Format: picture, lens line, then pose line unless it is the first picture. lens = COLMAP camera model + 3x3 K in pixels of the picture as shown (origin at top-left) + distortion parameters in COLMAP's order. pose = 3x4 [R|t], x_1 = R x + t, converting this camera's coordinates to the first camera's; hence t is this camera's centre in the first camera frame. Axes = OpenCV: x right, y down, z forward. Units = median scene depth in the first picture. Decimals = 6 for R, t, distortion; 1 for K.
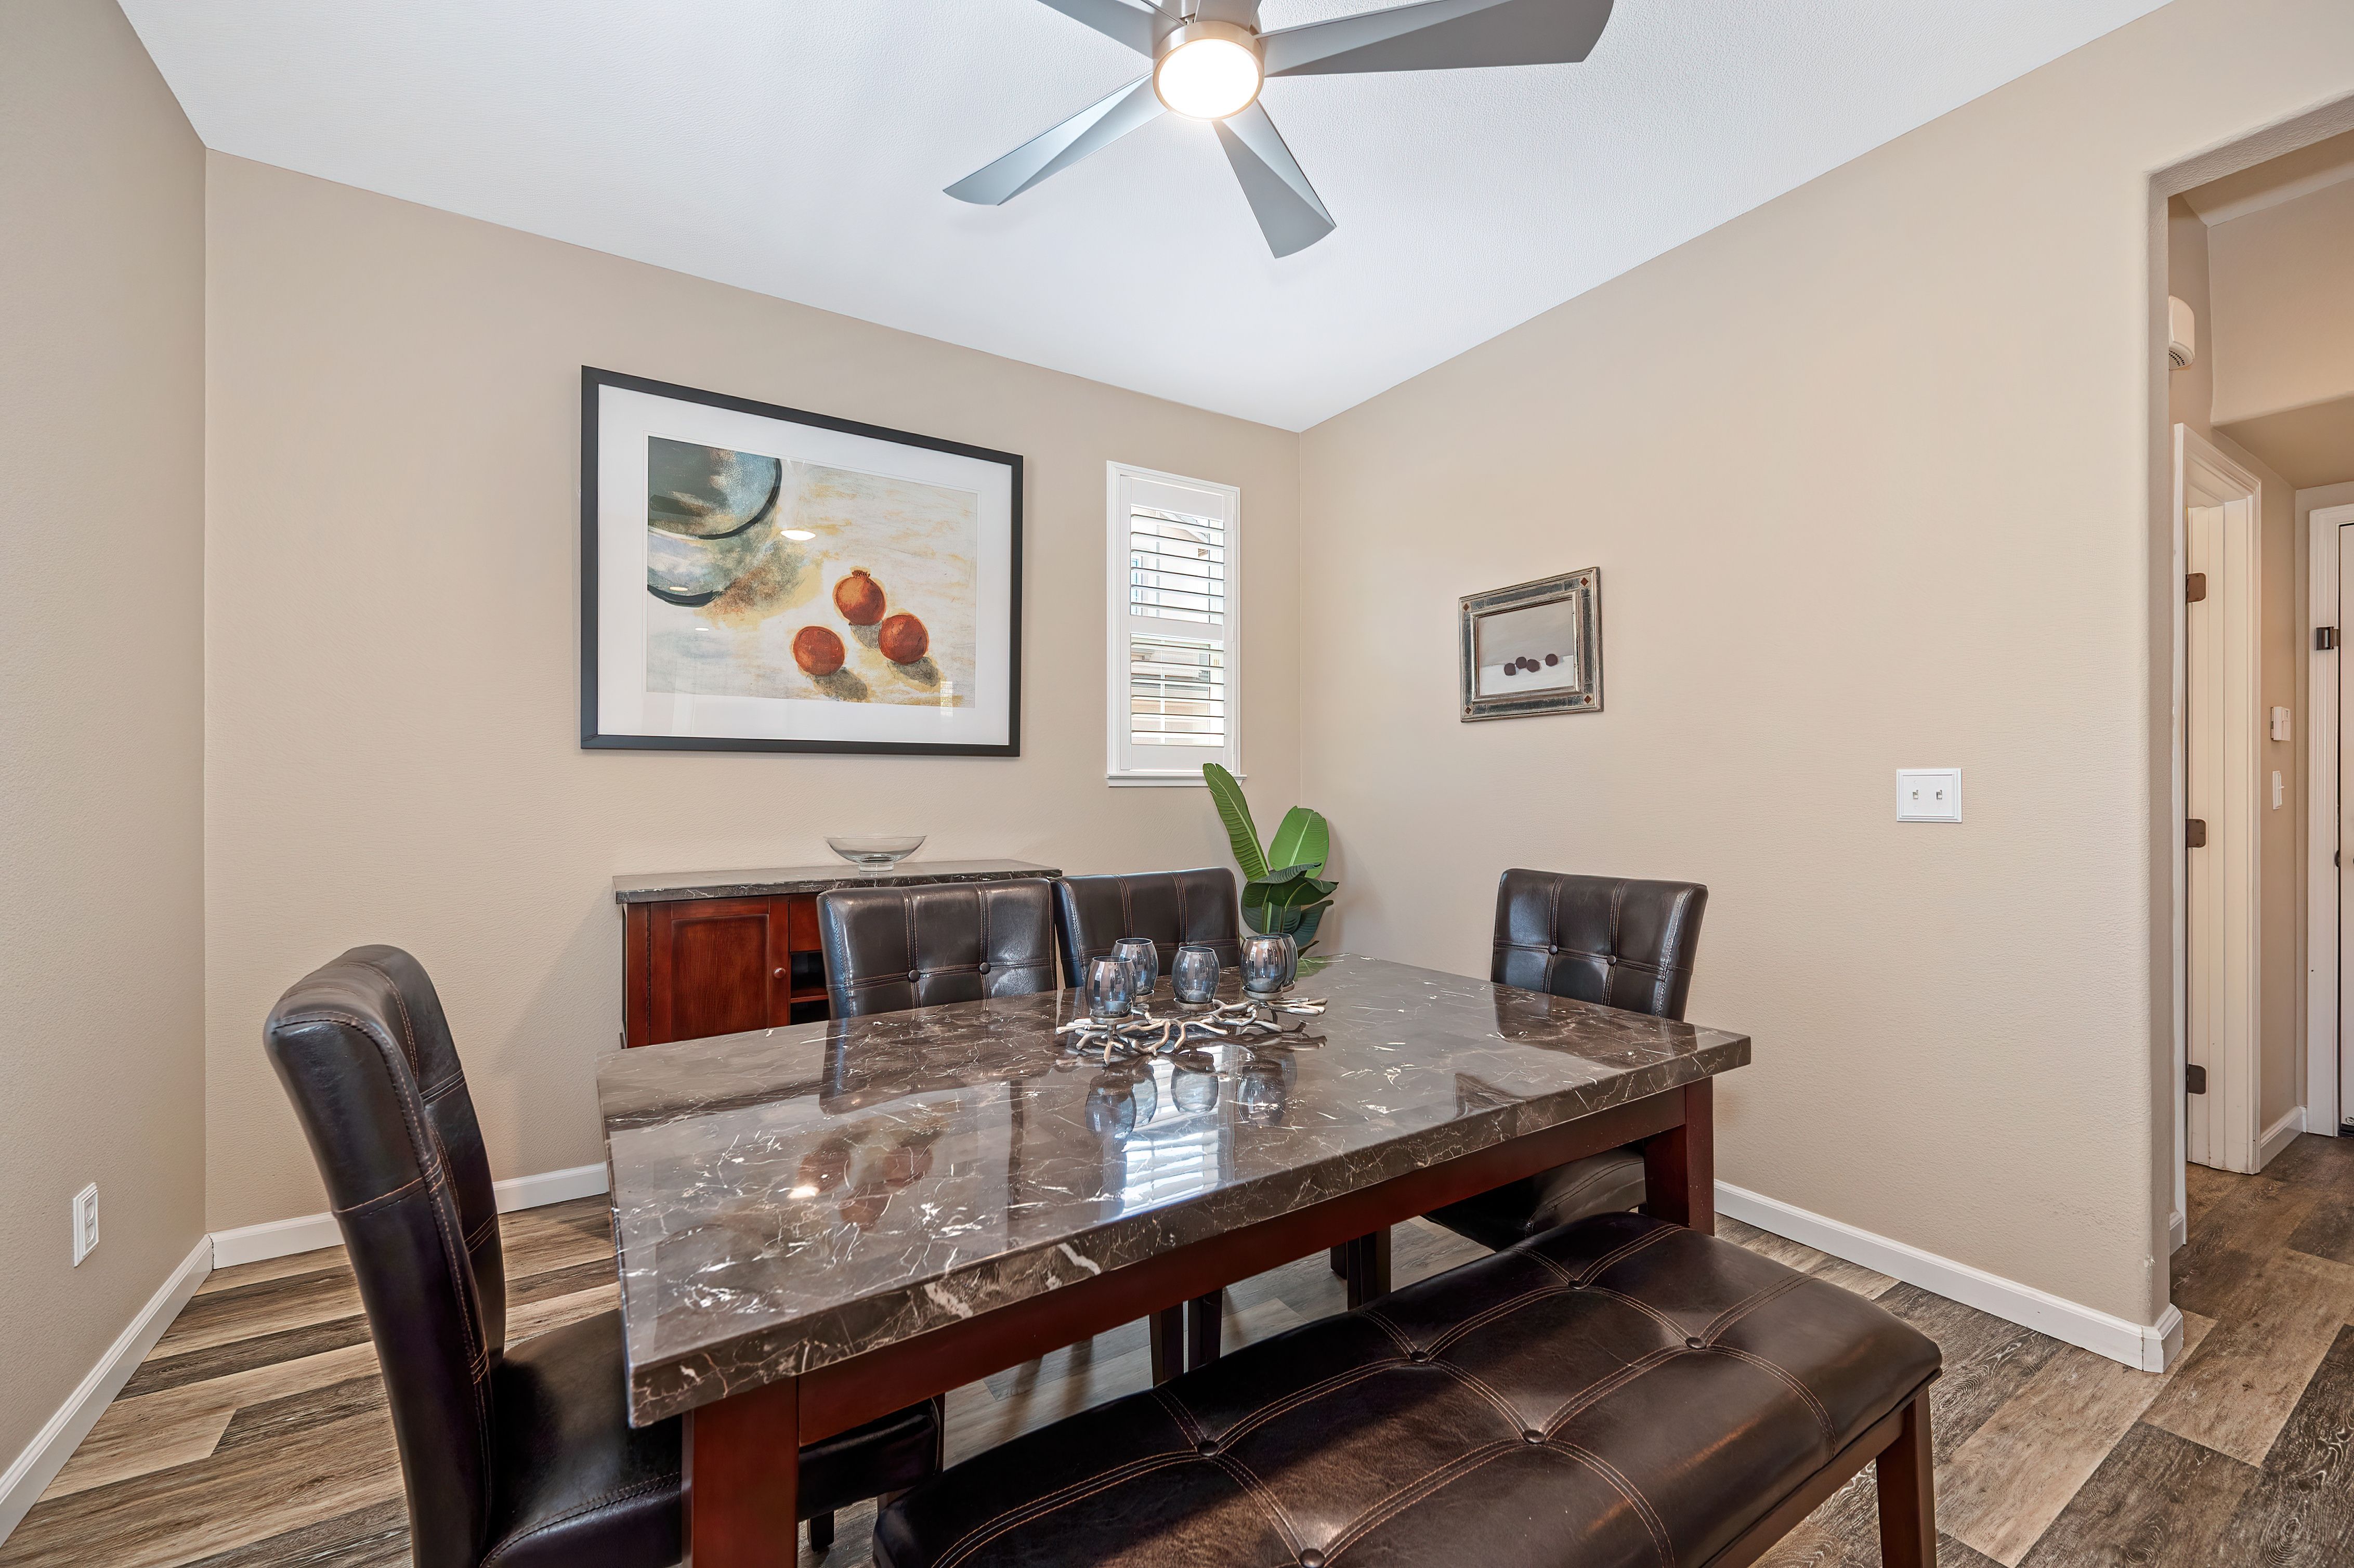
lens RADIAL K [[931.0, 0, 1180.6], [0, 931.0, 785.8], [0, 0, 1]] dist [-0.001169, -0.000332]
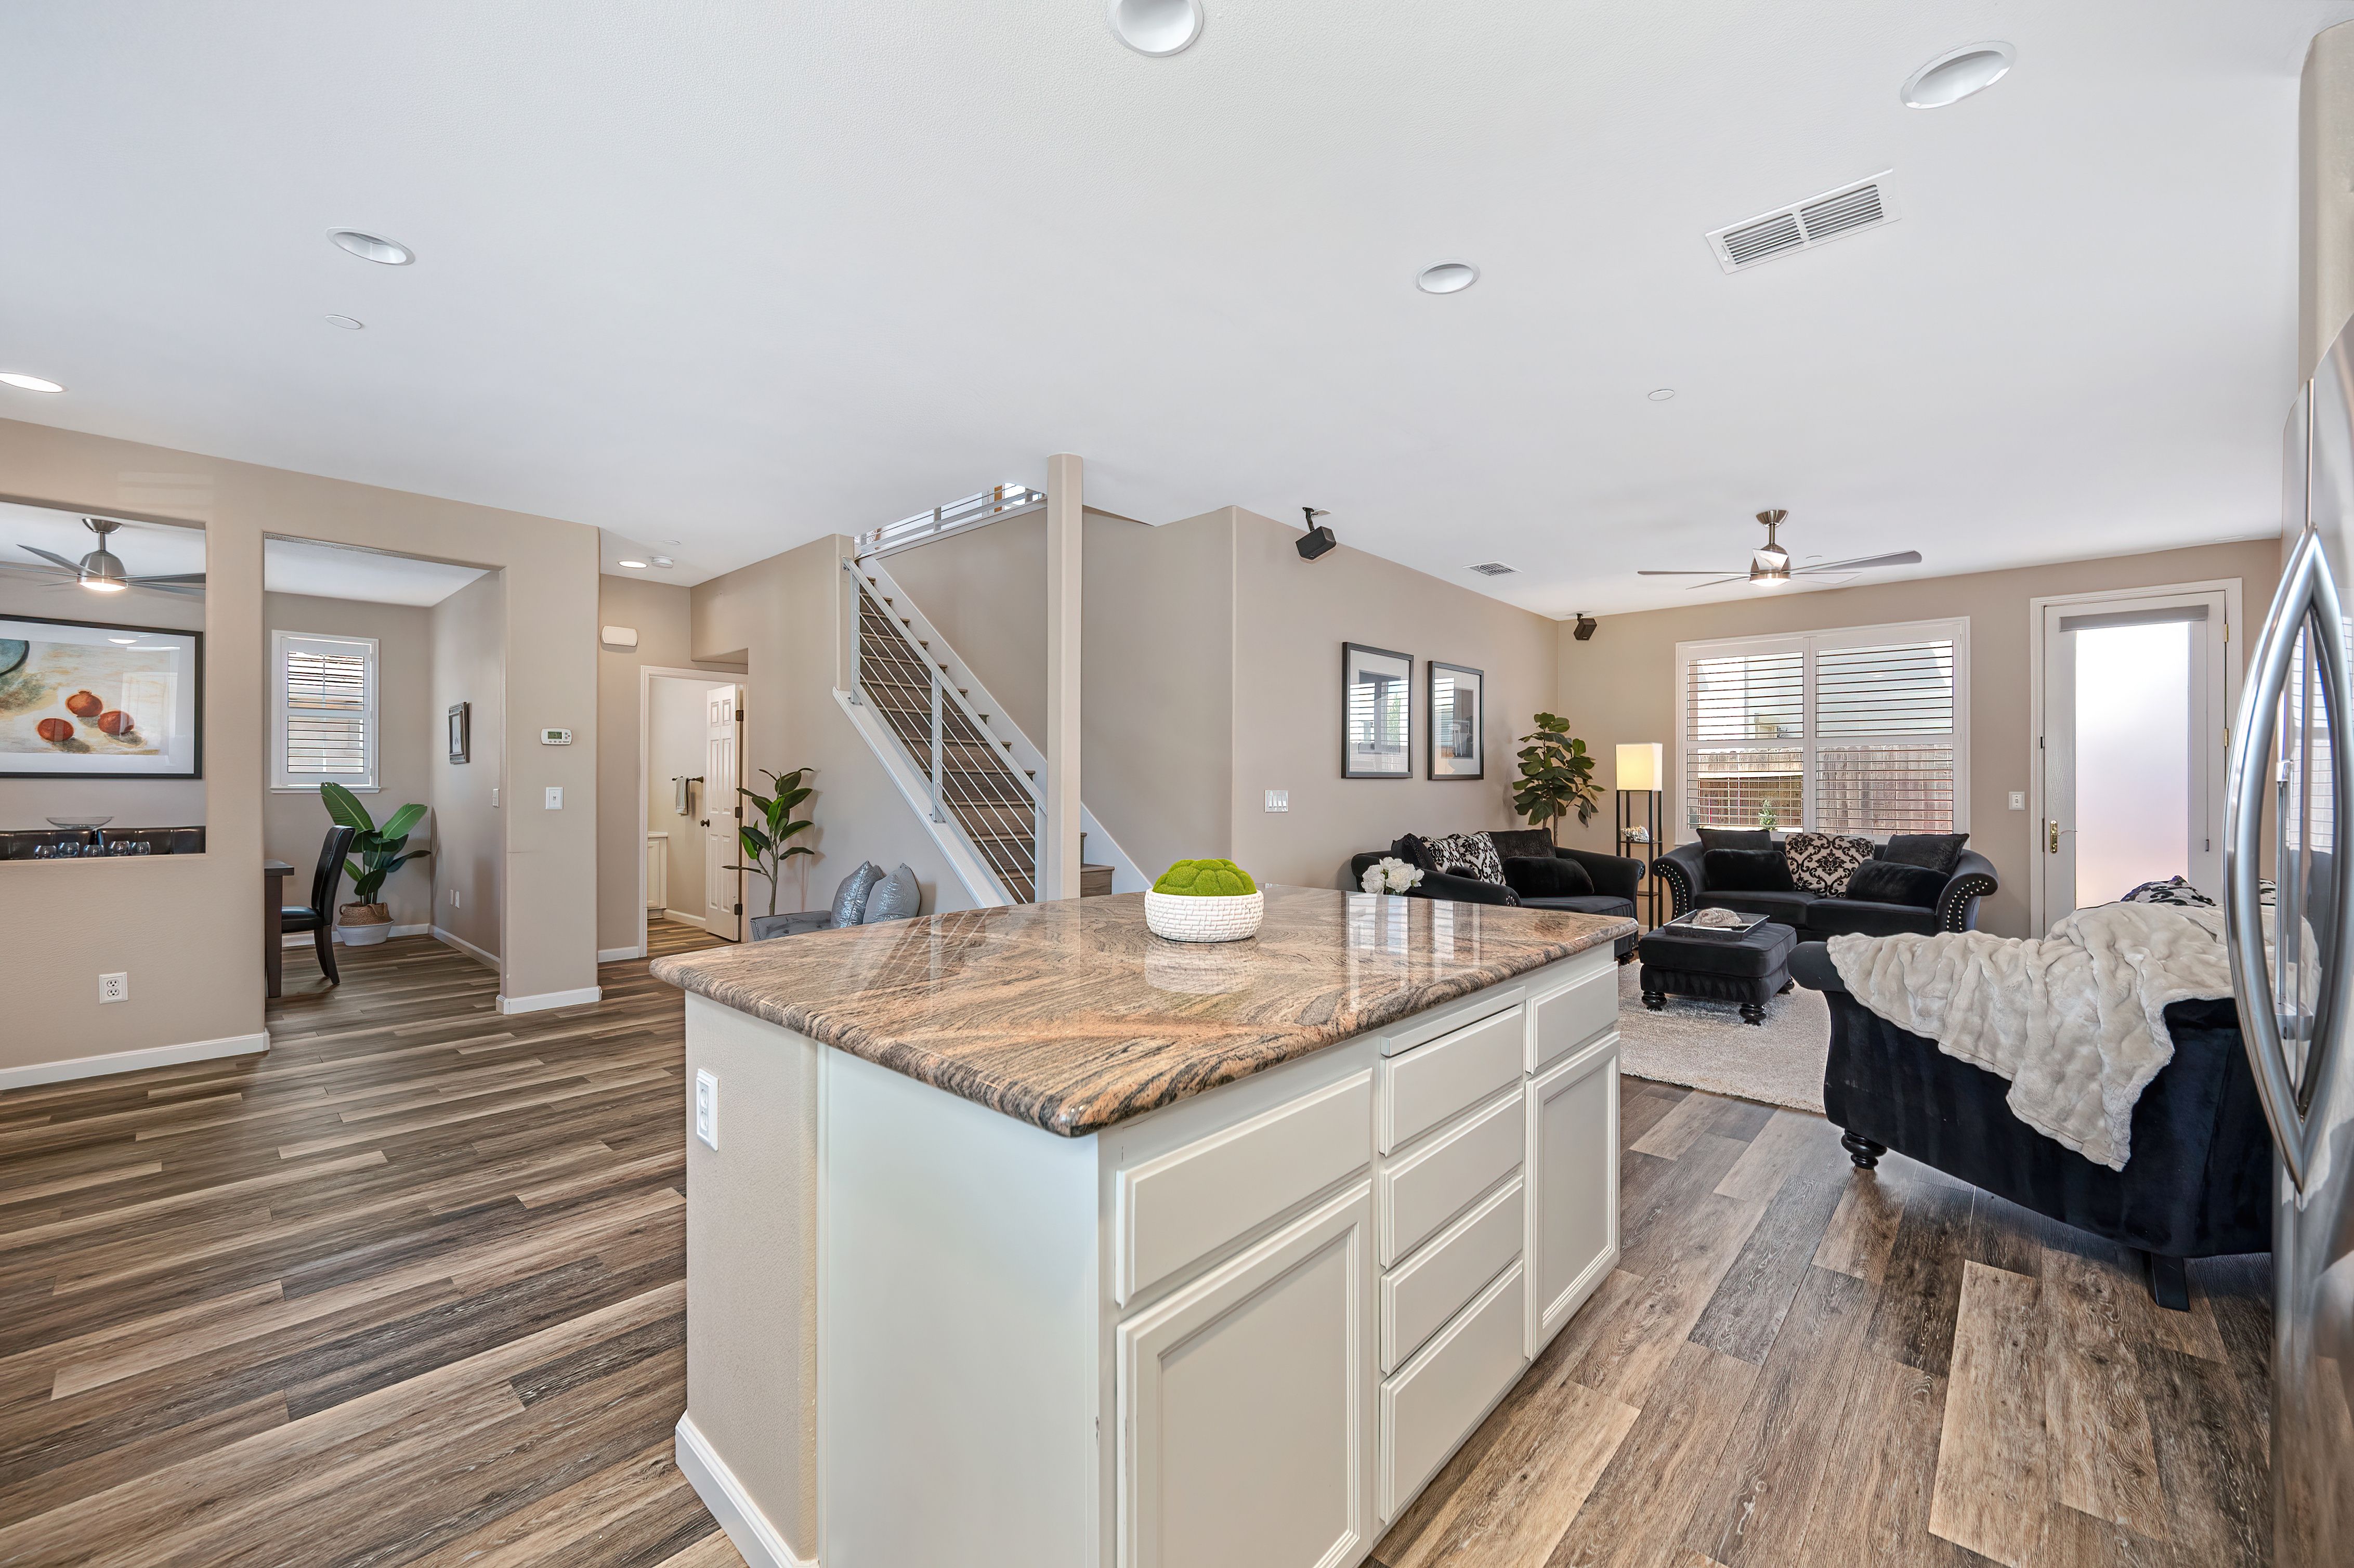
lens RADIAL K [[931.0, 0, 1182.7], [0, 931.0, 781.5], [0, 0, 1]] dist [-0.001169, -0.000332]
pose [[0.964509, 0.004141, 0.264017, 1.468618], [-0.003170, 0.999987, -0.004106, -0.026430], [-0.264030, 0.003123, 0.964509, -1.647221]]
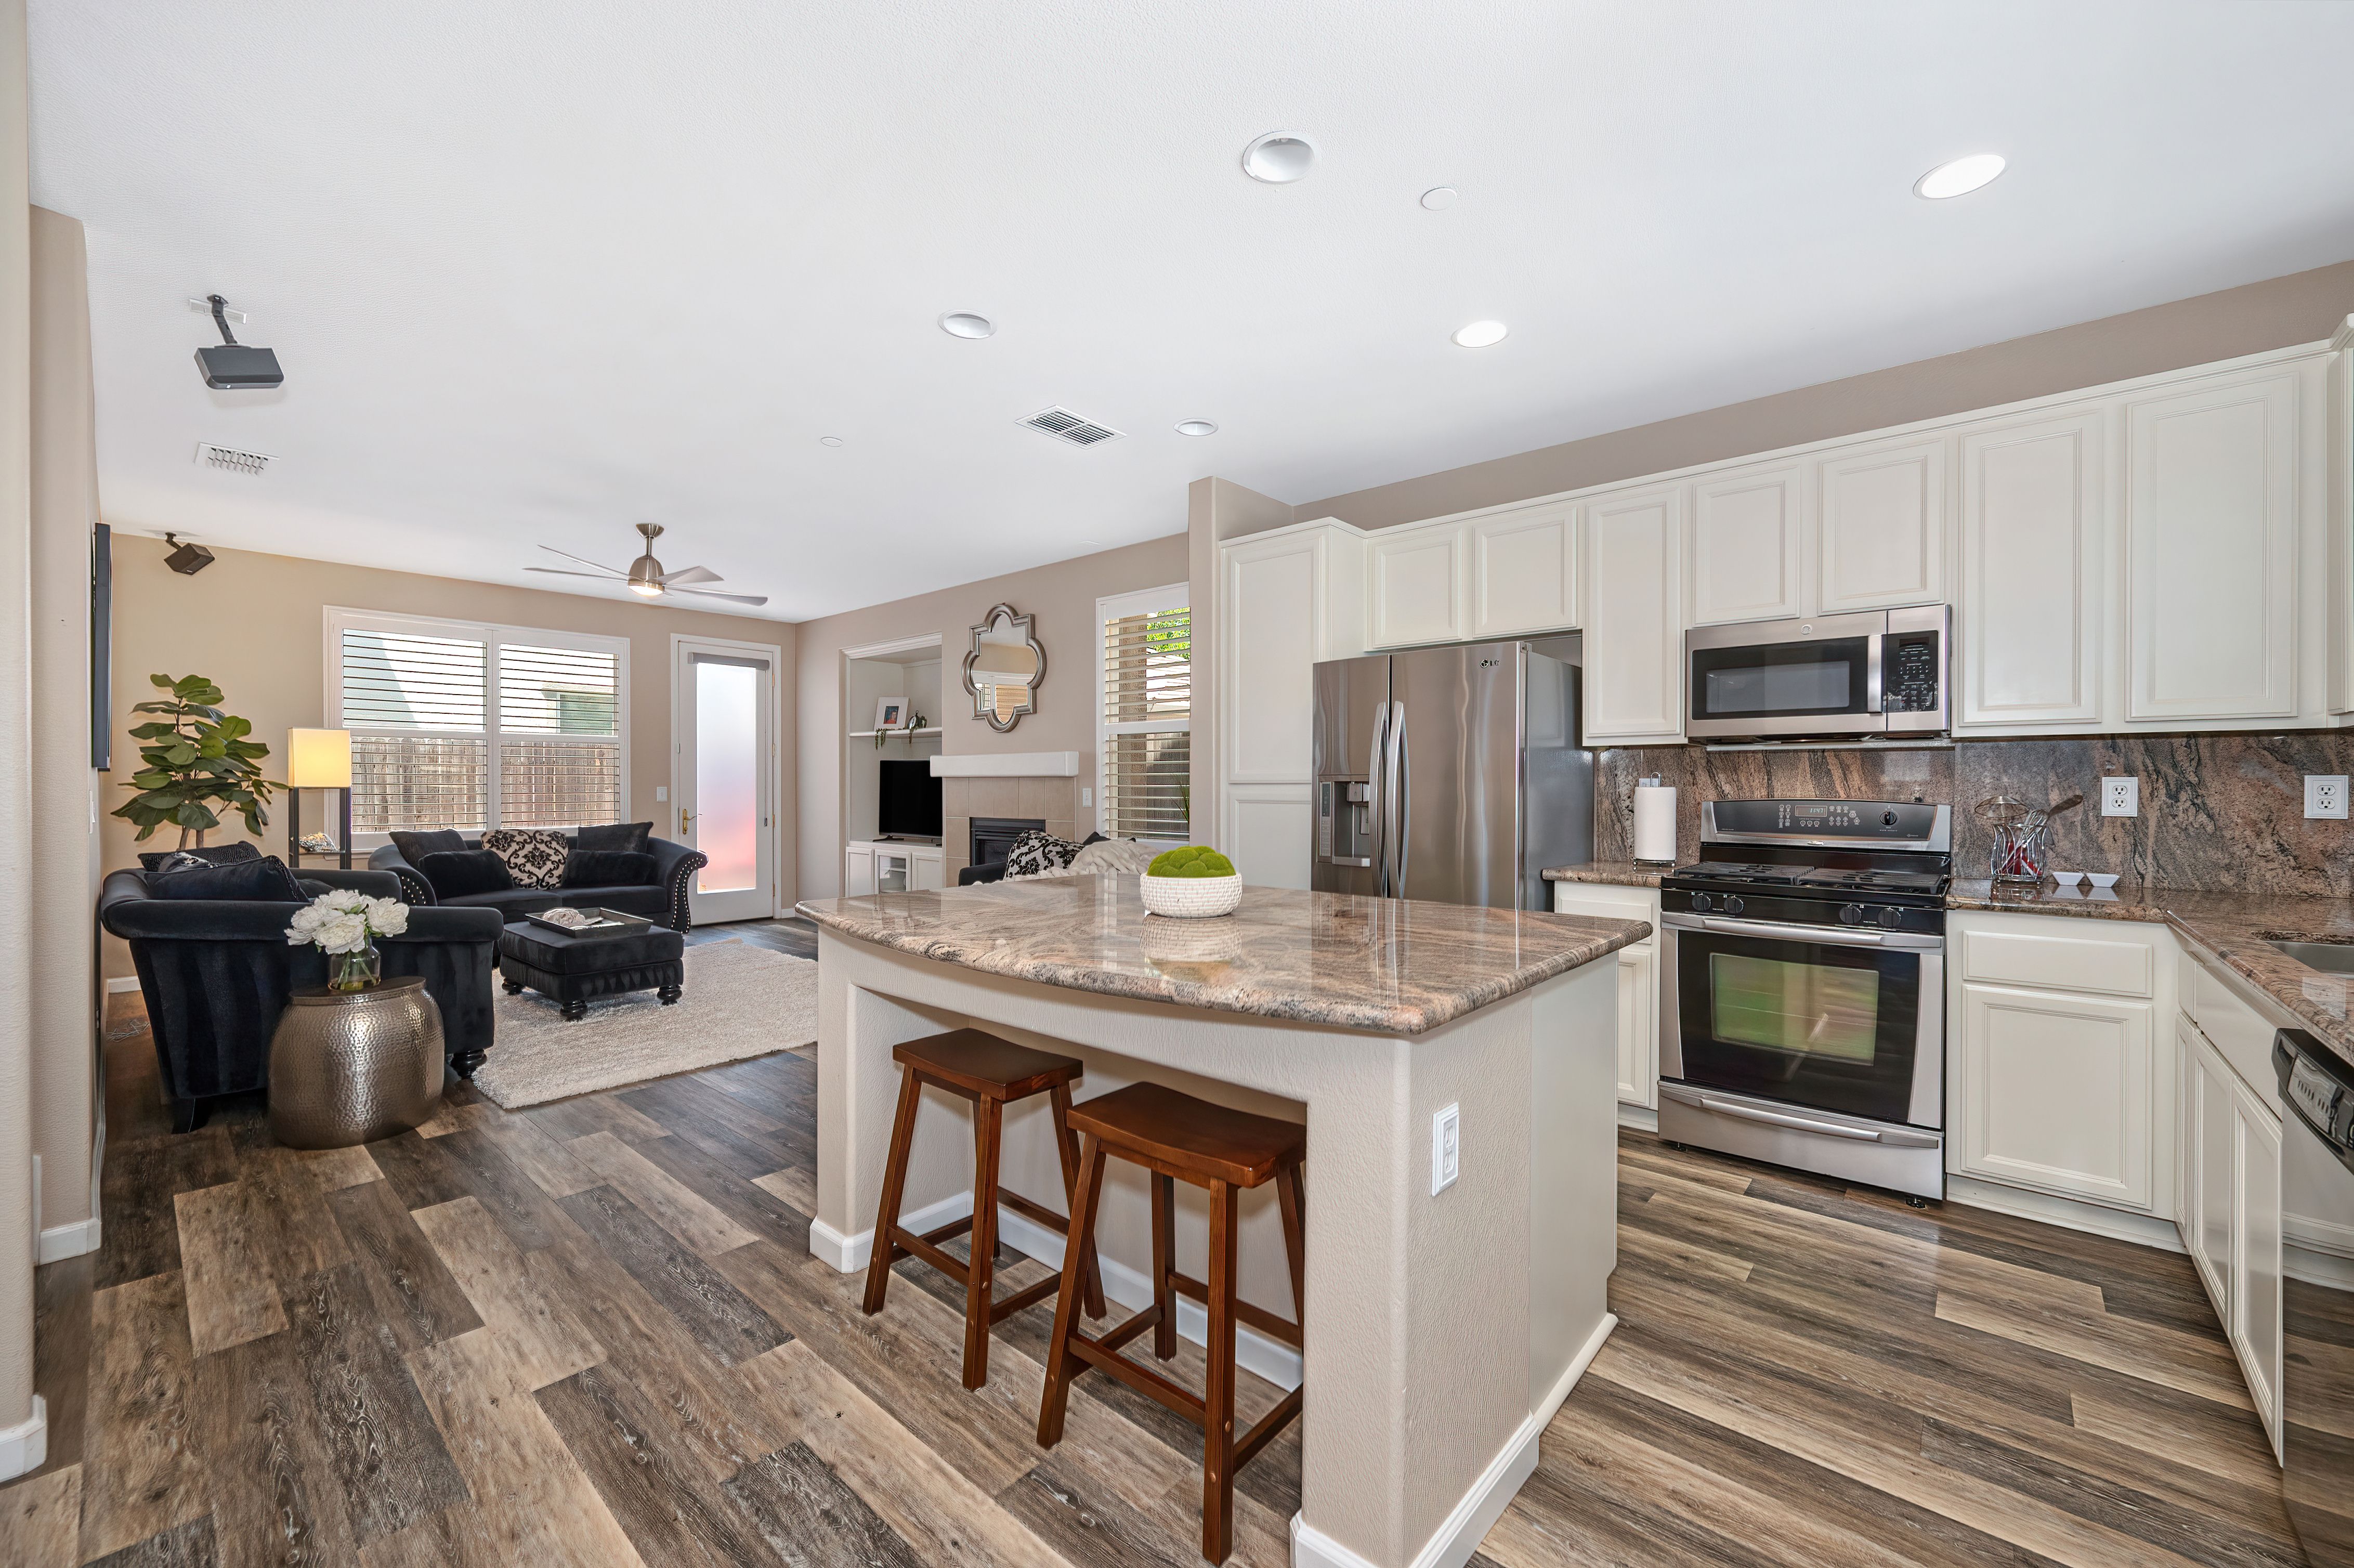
lens RADIAL K [[931.0, 0, 1186.5], [0, 931.0, 785.9], [0, 0, 1]] dist [-0.001169, -0.000332]
pose [[-0.285153, -0.001423, 0.958481, 0.943822], [-0.001479, 0.999998, 0.001045, -0.024730], [-0.958481, -0.001120, -0.285155, -0.820693]]
